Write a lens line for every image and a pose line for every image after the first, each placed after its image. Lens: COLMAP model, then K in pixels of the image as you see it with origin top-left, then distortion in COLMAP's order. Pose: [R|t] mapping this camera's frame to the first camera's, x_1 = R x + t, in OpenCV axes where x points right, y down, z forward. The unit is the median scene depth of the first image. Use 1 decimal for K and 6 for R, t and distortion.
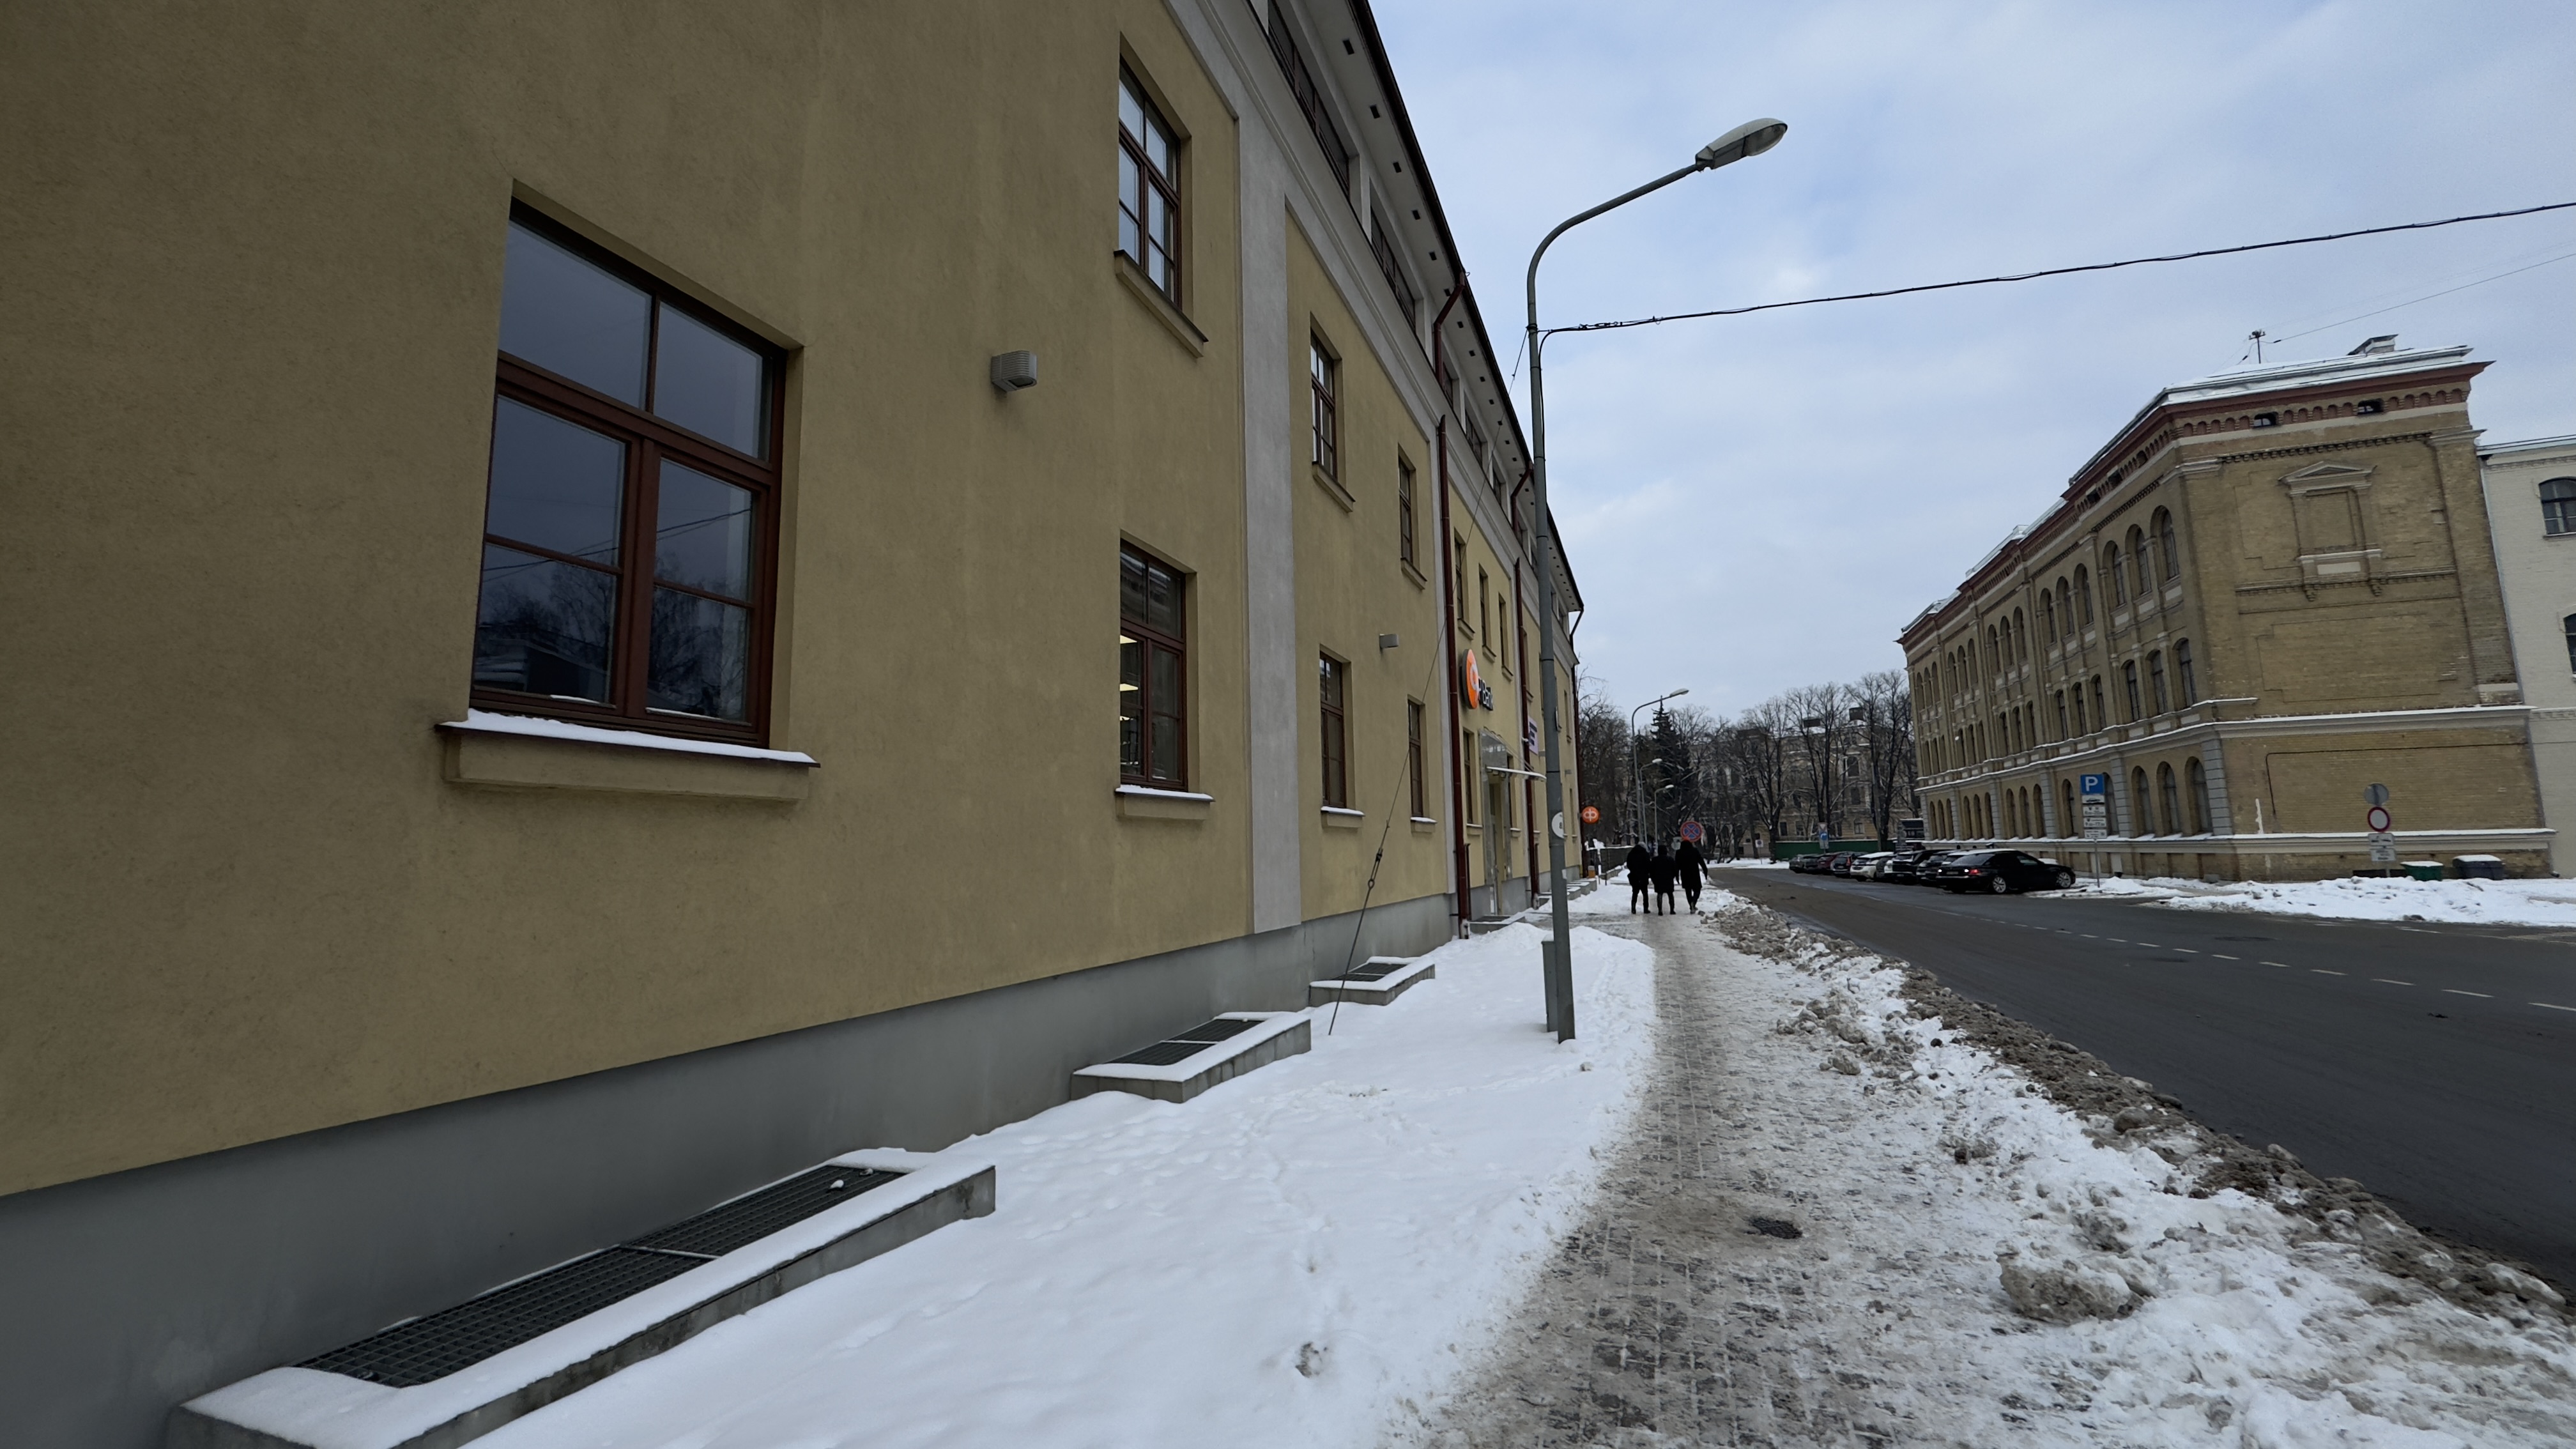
lens RADIAL K [[1022.7, 0, 1291.3], [0, 1022.7, 725.6], [0, 0, 1]] dist [-0.004510, -0.000080]
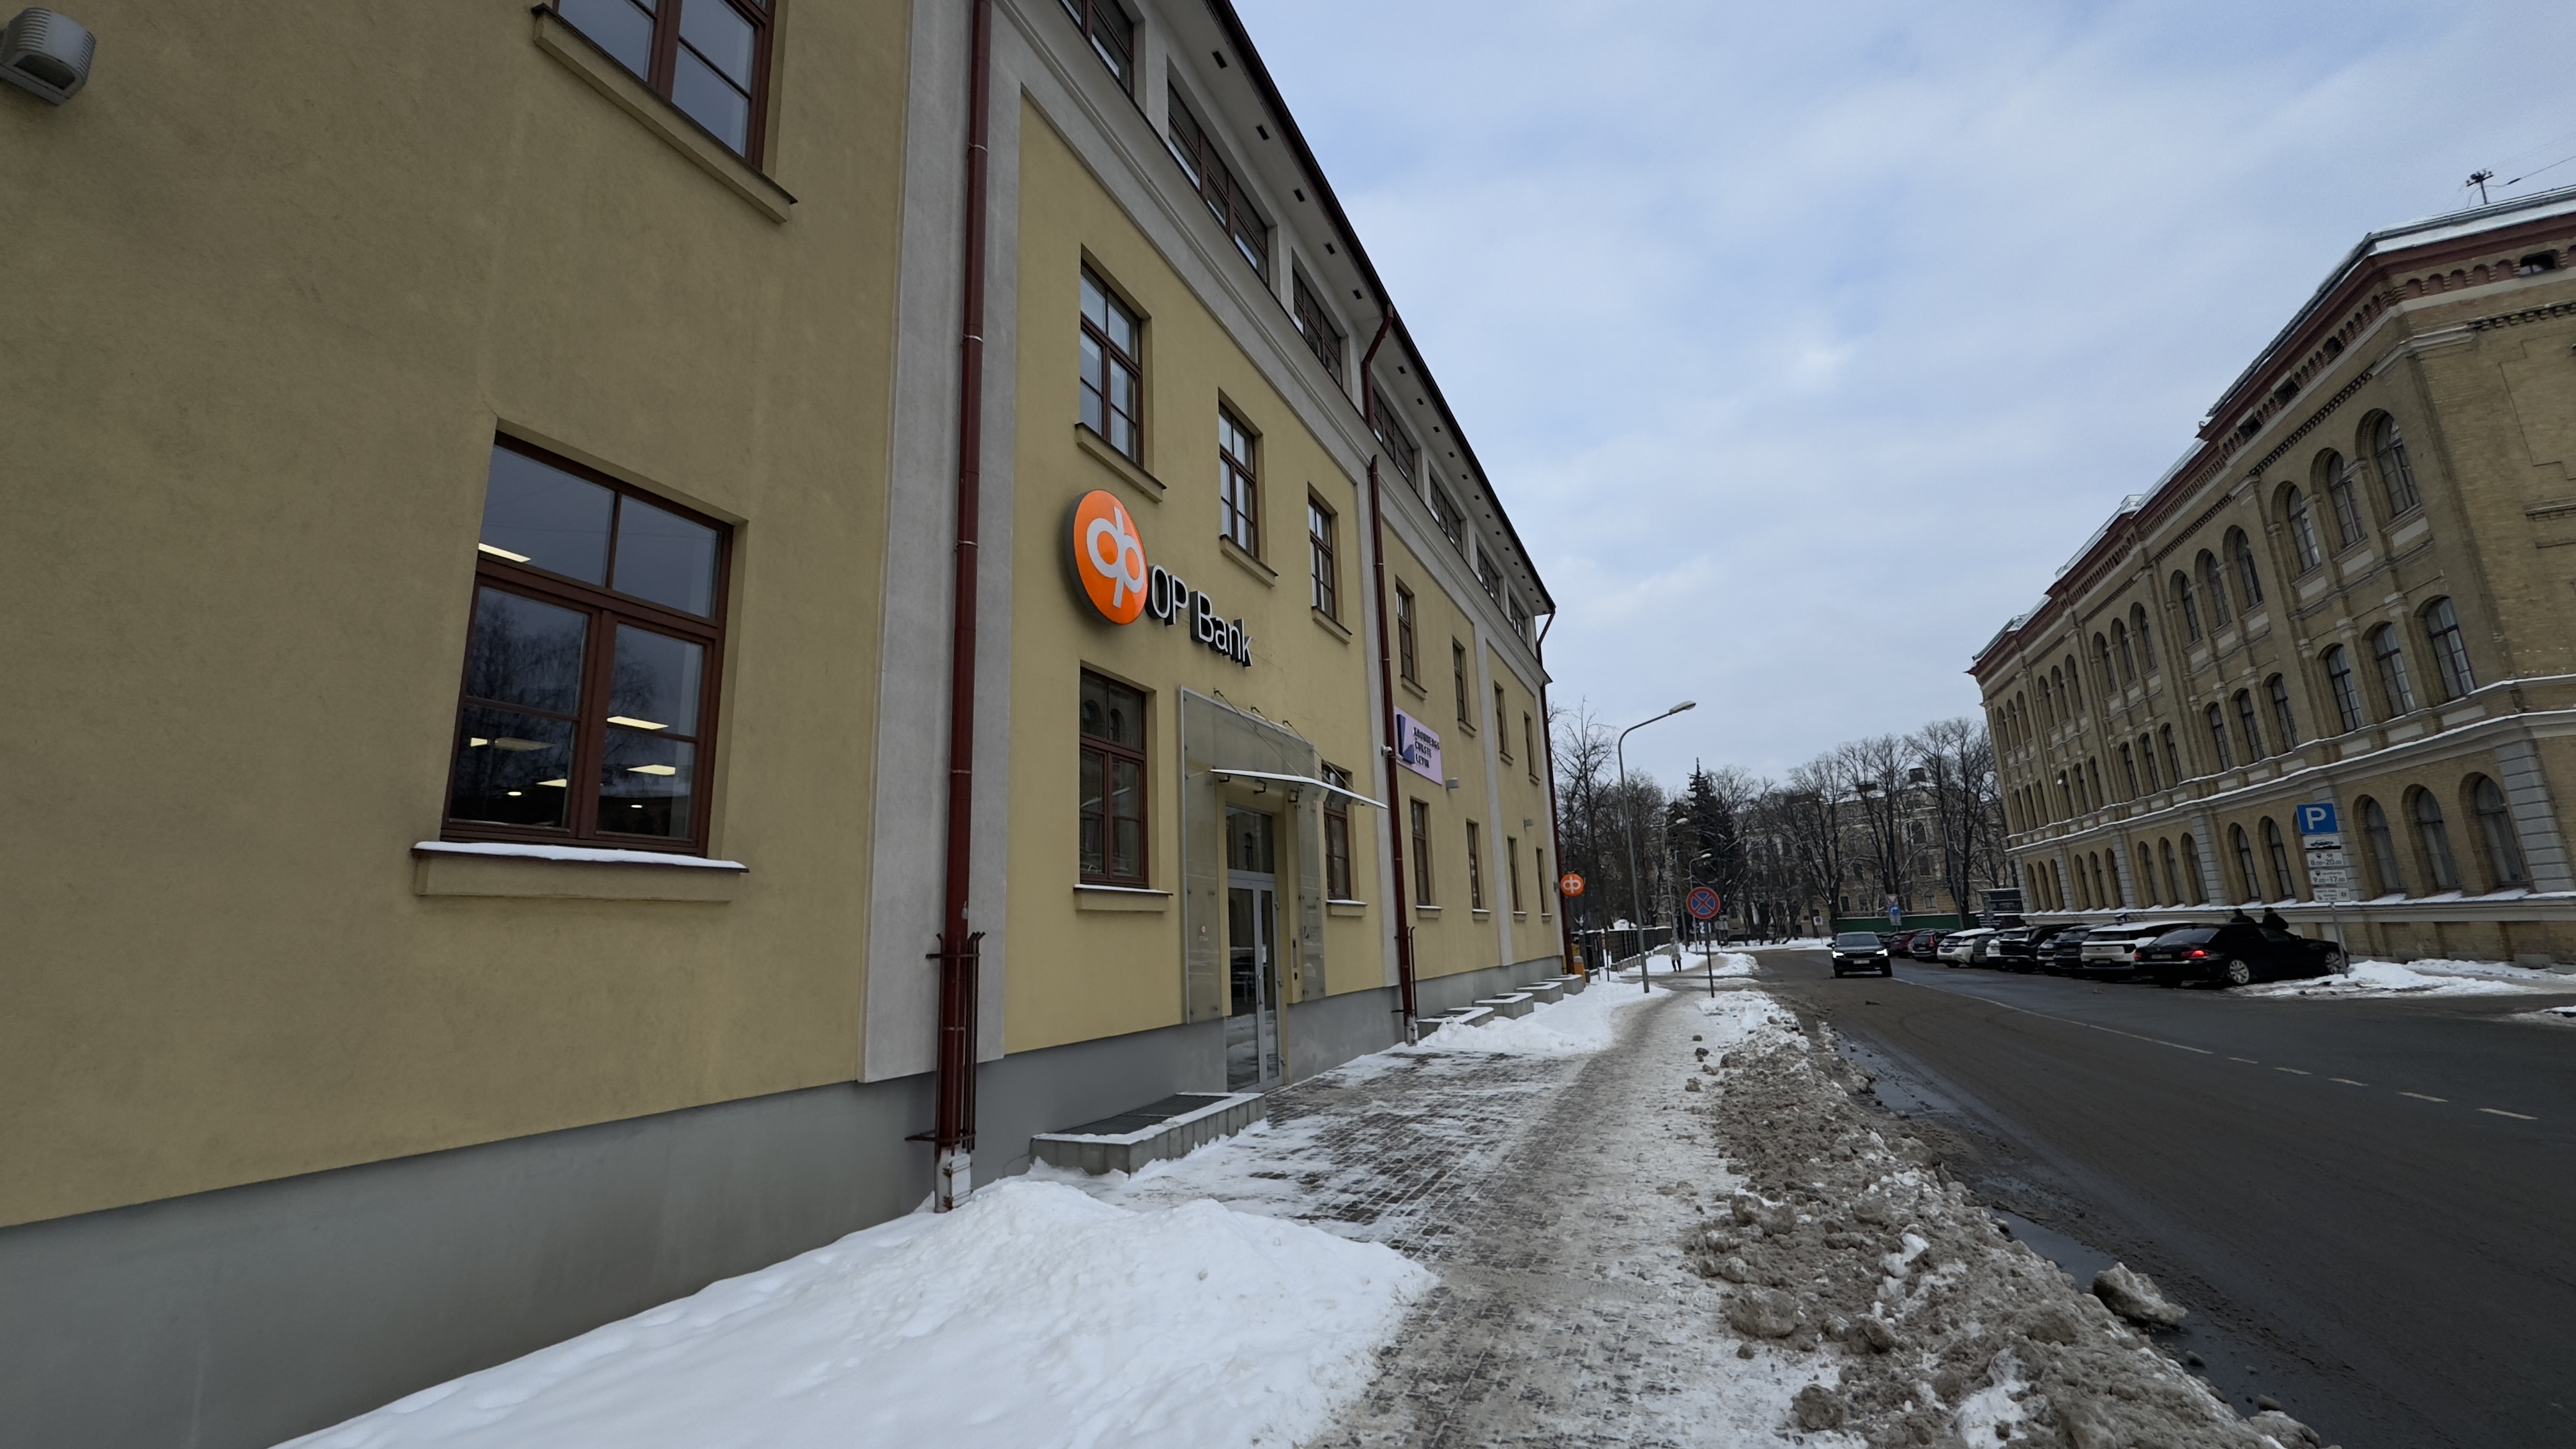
lens RADIAL K [[1022.7, 0, 1282.3], [0, 1022.7, 722.1], [0, 0, 1]] dist [-0.004510, -0.000080]
pose [[0.998554, -0.027760, -0.046043, 0.111147], [0.023677, 0.995928, -0.086984, 0.027707], [0.048270, 0.085768, 0.995145, 0.230850]]
